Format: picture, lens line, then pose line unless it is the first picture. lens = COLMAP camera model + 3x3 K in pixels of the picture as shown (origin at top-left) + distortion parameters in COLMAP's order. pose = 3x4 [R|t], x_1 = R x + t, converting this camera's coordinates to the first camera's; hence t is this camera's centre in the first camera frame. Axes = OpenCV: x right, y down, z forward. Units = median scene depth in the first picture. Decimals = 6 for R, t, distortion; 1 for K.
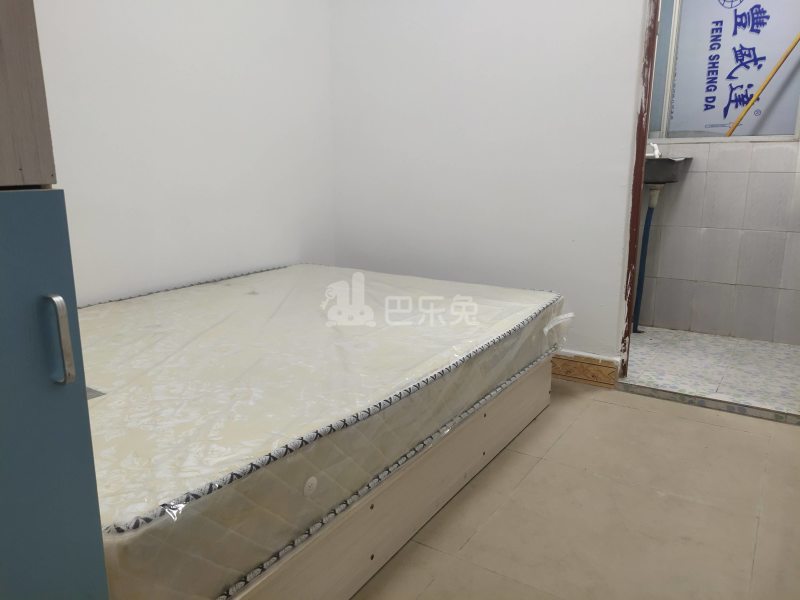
lens RADIAL K [[607.2, 0, 398.6], [0, 607.2, 295.3], [0, 0, 1]] dist [0.070627, -0.058155]
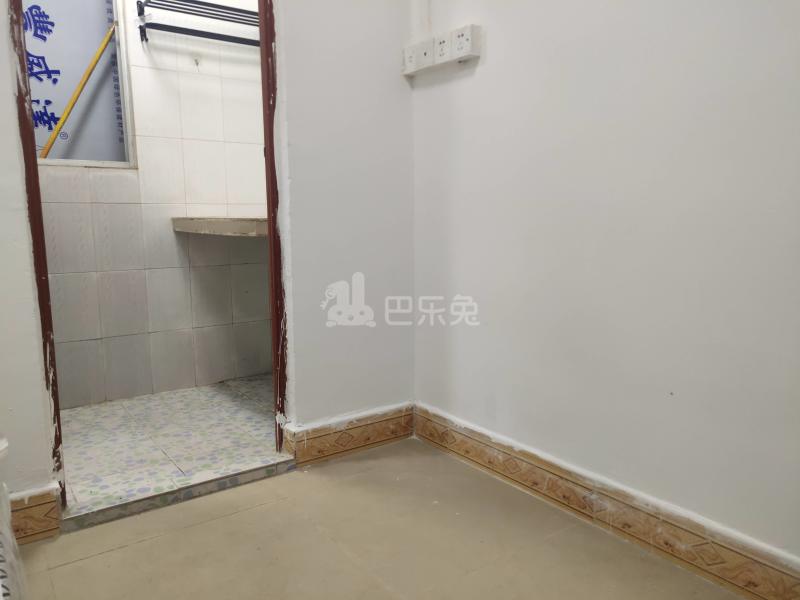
lens RADIAL K [[607.2, 0, 398.6], [0, 607.2, 295.3], [0, 0, 1]] dist [0.070627, -0.058155]
pose [[0.379917, -0.129066, 0.915972, -0.051636], [0.206207, 0.977117, 0.052154, -0.038029], [-0.901744, 0.169066, 0.397838, 0.336272]]
